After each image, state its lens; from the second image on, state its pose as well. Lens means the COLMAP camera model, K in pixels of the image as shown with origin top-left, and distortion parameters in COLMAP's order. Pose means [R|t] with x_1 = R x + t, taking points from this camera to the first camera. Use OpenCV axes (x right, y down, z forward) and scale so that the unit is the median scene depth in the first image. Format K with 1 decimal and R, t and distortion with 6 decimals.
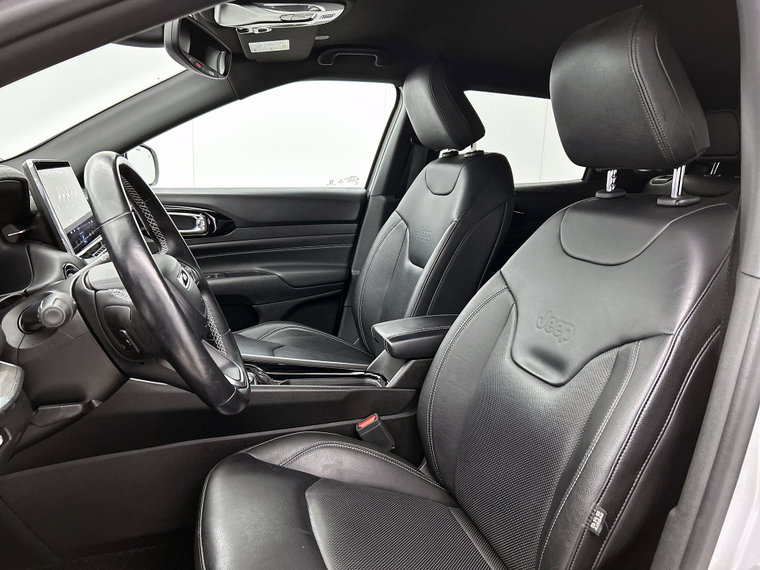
lens RADIAL K [[578.2, 0, 375.6], [0, 578.2, 288.6], [0, 0, 1]] dist [0.059978, -0.082124]
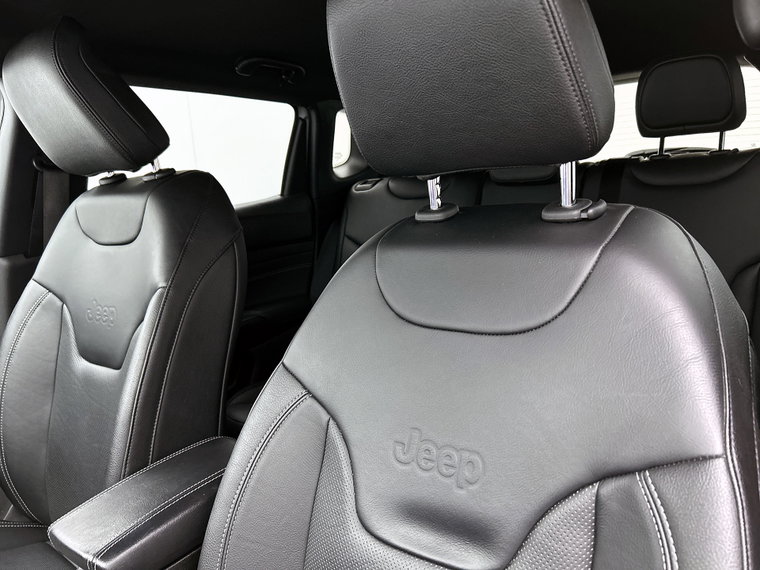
lens RADIAL K [[585.2, 0, 378.5], [0, 585.2, 282.8], [0, 0, 1]] dist [0.076348, -0.086855]
pose [[0.818808, -0.198102, 0.538804, -0.006676], [0.220612, 0.975084, 0.023249, -0.081940], [-0.529985, 0.099831, 0.842110, 0.352430]]
